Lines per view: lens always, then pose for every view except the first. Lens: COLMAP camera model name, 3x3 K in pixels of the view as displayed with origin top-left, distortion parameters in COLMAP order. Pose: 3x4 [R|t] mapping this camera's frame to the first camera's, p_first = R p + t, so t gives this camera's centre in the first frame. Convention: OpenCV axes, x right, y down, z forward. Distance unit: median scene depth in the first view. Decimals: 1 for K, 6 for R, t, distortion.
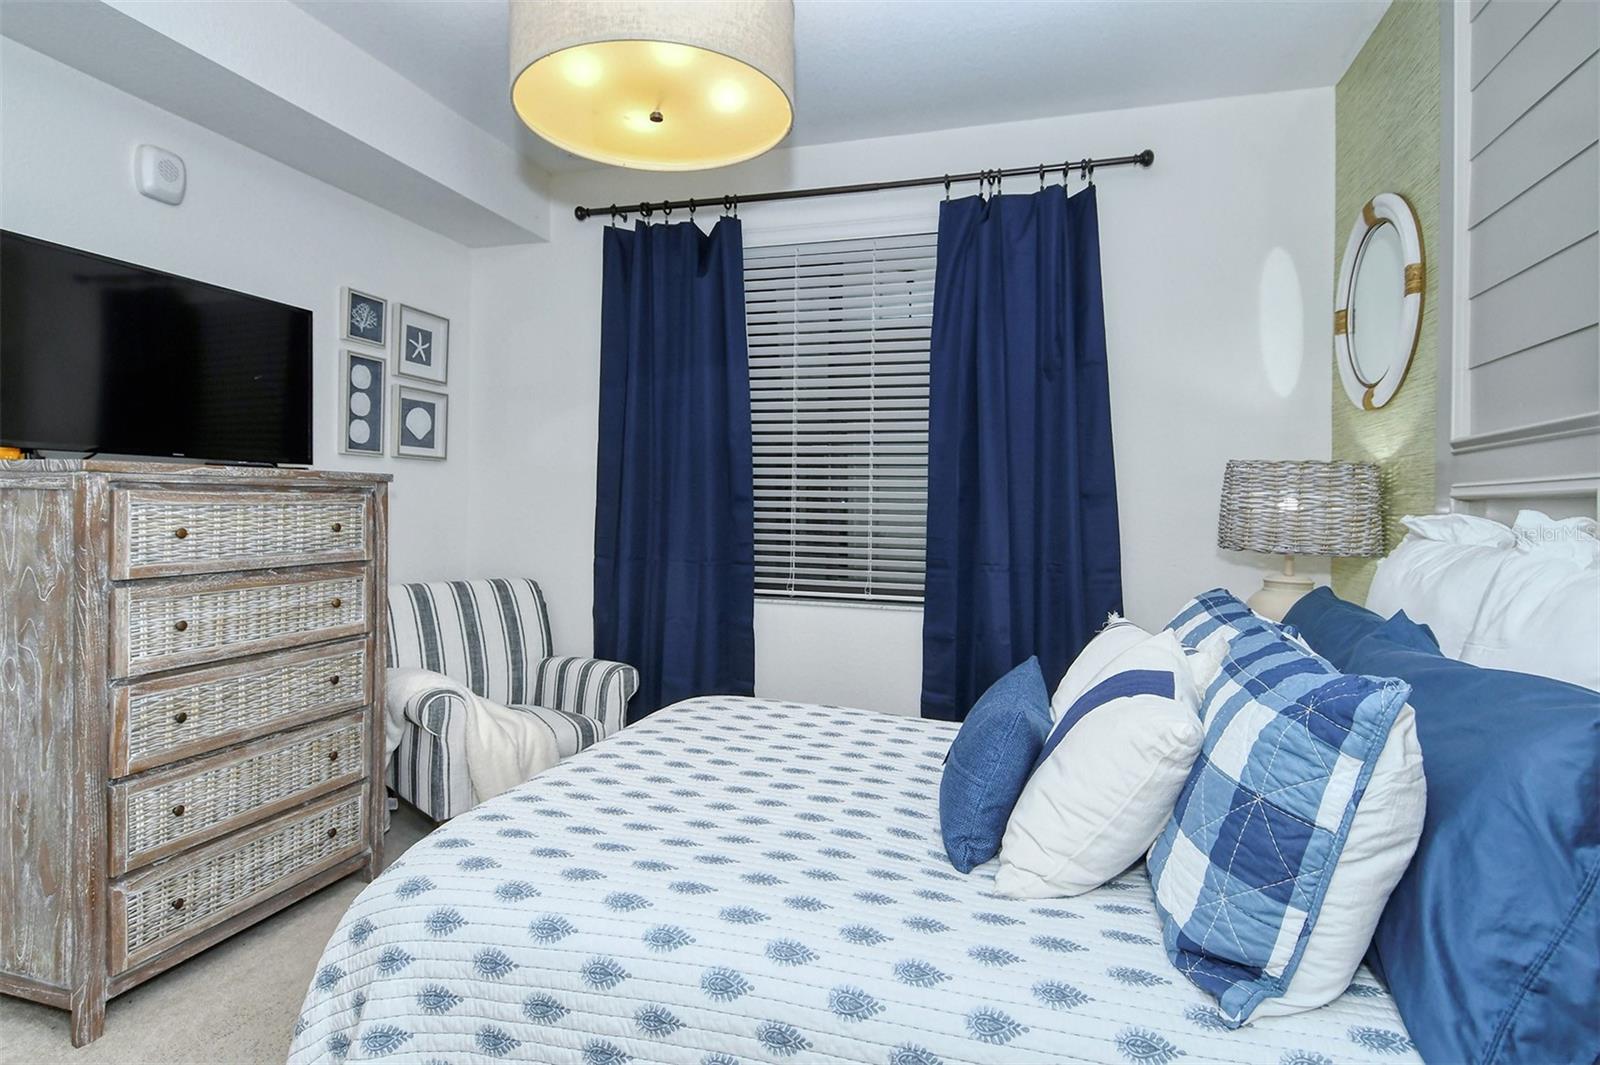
lens RADIAL K [[847.2, 0, 787.6], [0, 847.2, 508.3], [0, 0, 1]] dist [0.034364, -0.027989]
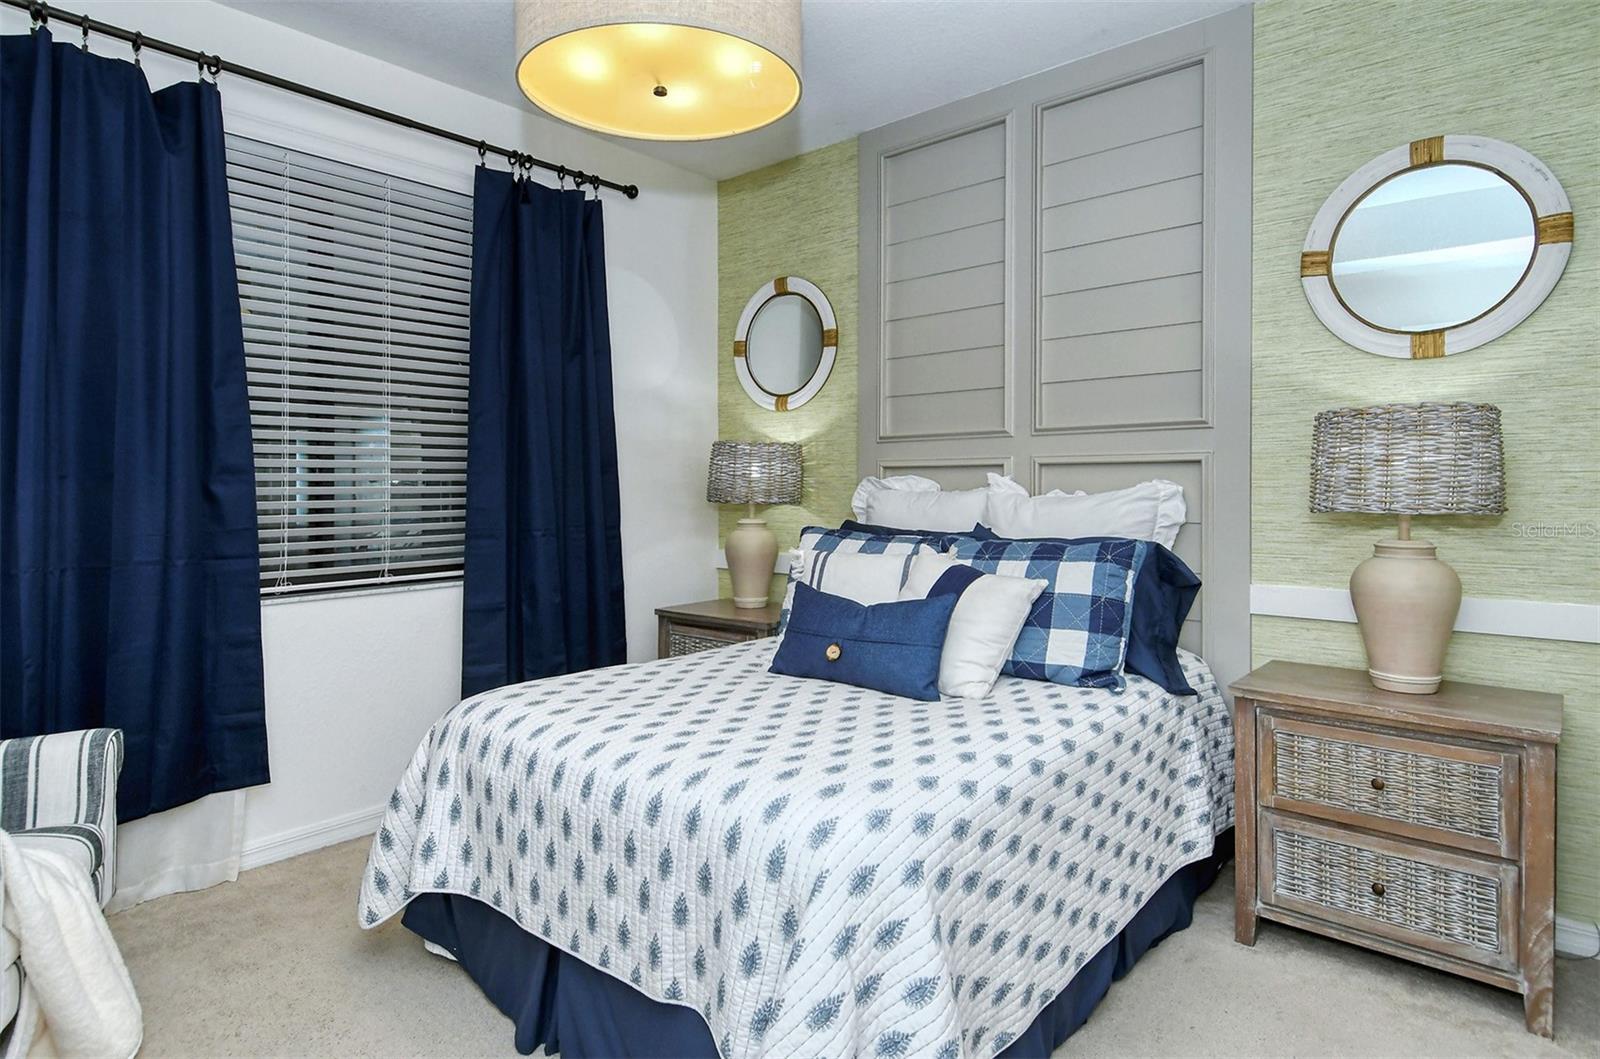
lens RADIAL K [[878.3, 0, 797.0], [0, 878.3, 487.9], [0, 0, 1]] dist [0.027213, -0.025646]
pose [[0.397208, -0.027109, 0.917328, -0.615202], [0.013047, 0.999629, 0.023891, -0.008502], [-0.917636, 0.002479, 0.397414, 0.256266]]
